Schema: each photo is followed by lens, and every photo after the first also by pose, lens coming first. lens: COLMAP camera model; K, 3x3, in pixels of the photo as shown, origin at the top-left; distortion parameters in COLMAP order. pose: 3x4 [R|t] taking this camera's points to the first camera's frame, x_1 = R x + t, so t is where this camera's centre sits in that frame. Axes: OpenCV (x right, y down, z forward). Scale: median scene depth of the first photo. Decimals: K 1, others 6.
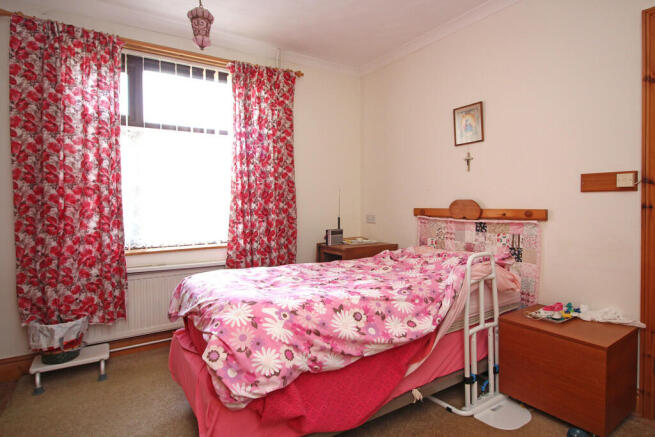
lens RADIAL K [[359.6, 0, 328.2], [0, 359.6, 211.9], [0, 0, 1]] dist [-0.004278, -0.001337]
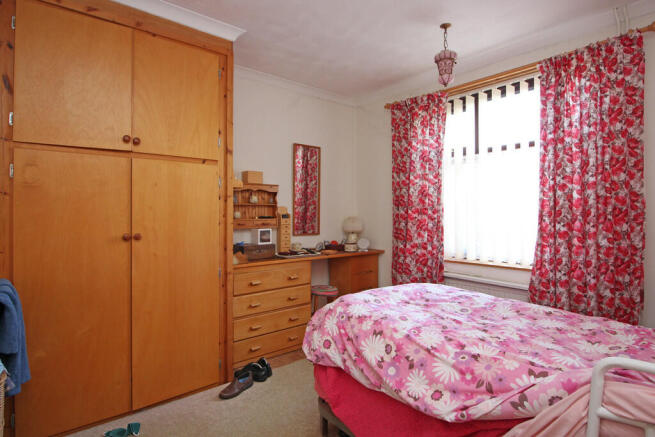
lens RADIAL K [[359.6, 0, 328.2], [0, 359.6, 211.9], [0, 0, 1]] dist [-0.004278, -0.001337]
pose [[0.117338, 0.006005, -0.993074, 0.671536], [-0.023383, 0.999721, 0.003283, -0.050504], [0.992817, 0.022836, 0.117446, 0.474343]]
